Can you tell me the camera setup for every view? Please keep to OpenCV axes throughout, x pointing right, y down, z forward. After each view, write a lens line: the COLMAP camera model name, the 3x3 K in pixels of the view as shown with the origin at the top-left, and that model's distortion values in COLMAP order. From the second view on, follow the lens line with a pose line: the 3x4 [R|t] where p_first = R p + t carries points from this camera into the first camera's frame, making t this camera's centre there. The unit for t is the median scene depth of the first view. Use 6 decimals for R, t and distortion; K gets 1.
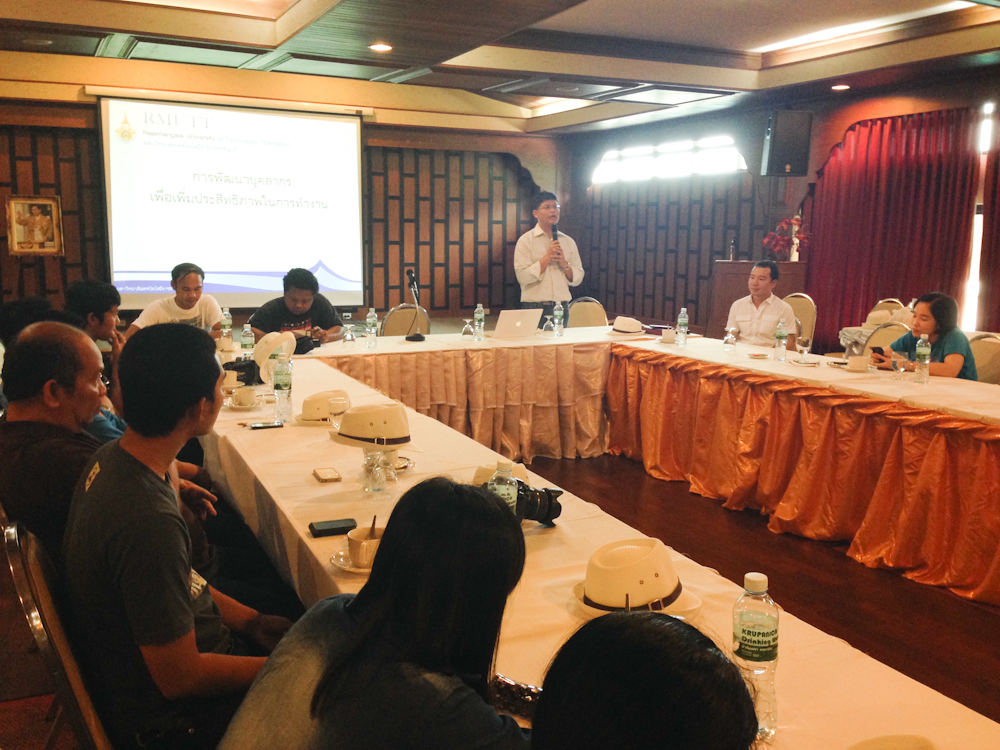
lens RADIAL K [[965.5, 0, 500.0], [0, 965.5, 375.0], [0, 0, 1]] dist [0.169783, -0.307374]
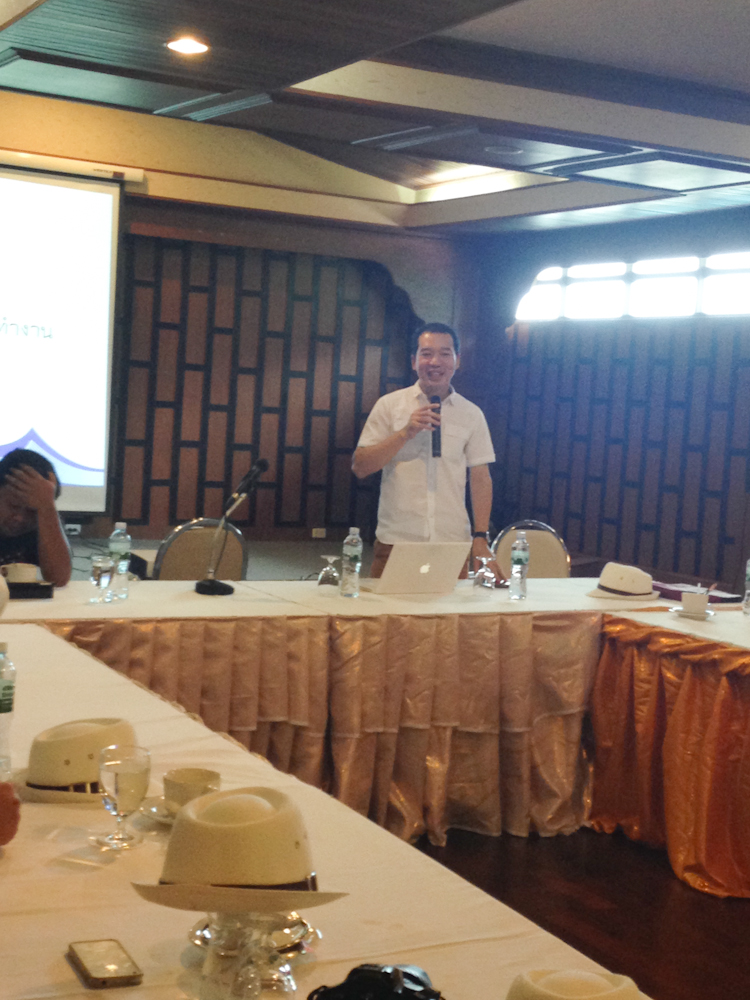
lens RADIAL K [[1589.1, 0, 380.3], [0, 1589.1, 503.6], [0, 0, 1]] dist [0.116630, 0.027748]
pose [[0.997734, 0.048497, 0.046638, -0.048052], [-0.044598, 0.995692, -0.081291, -0.017120], [-0.050379, 0.079027, 0.995599, 0.143877]]
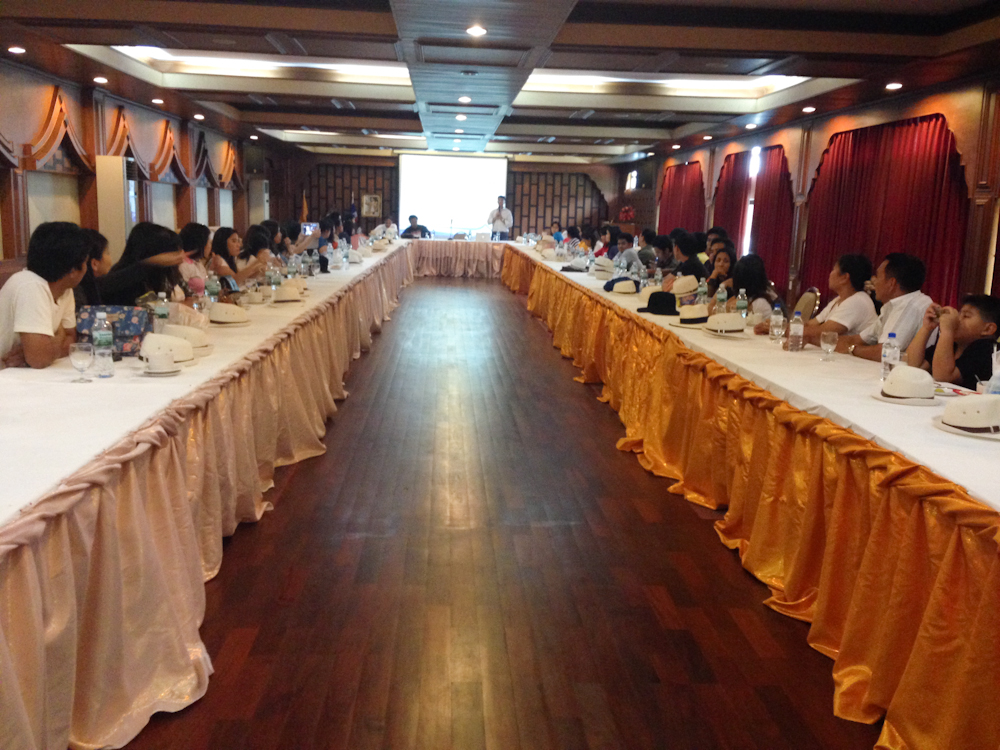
lens RADIAL K [[965.5, 0, 500.0], [0, 965.5, 375.0], [0, 0, 1]] dist [0.169783, -0.307374]
pose [[0.919150, 0.080536, -0.385586, 1.331714], [-0.079334, 0.996666, 0.019057, 0.335982], [0.385835, 0.013074, 0.922475, -1.883031]]
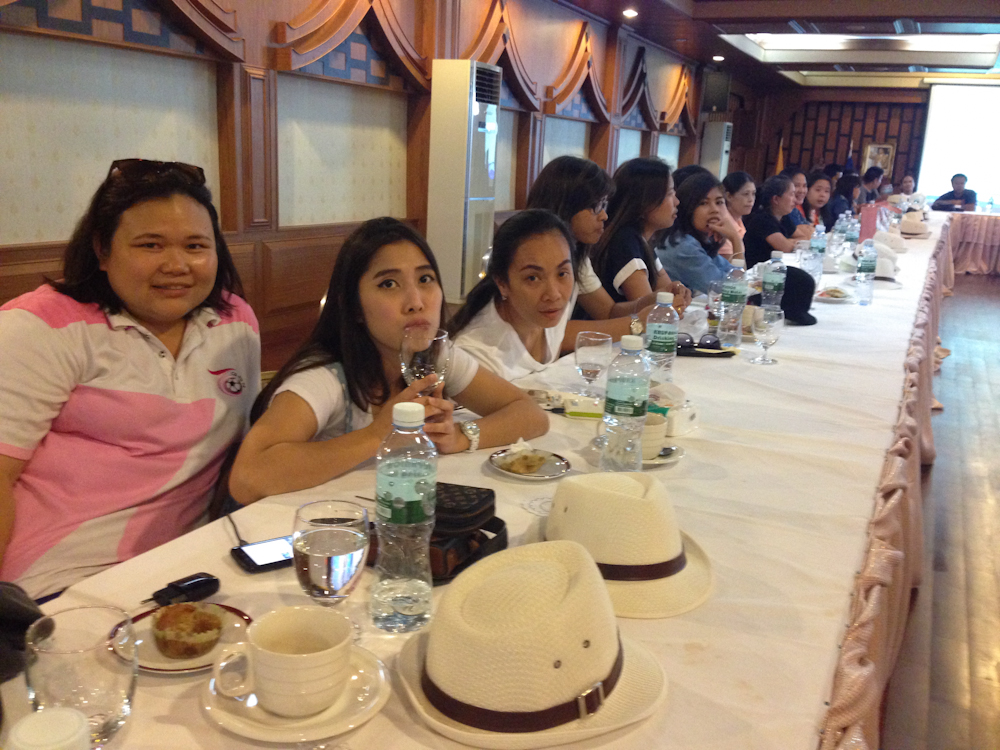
lens RADIAL K [[965.5, 0, 500.0], [0, 965.5, 375.0], [0, 0, 1]] dist [0.169783, -0.307374]
pose [[0.640968, 0.190357, -0.743588, 0.766405], [-0.161711, 0.980506, 0.111613, 0.222117], [0.750339, 0.048707, 0.659256, -1.043542]]
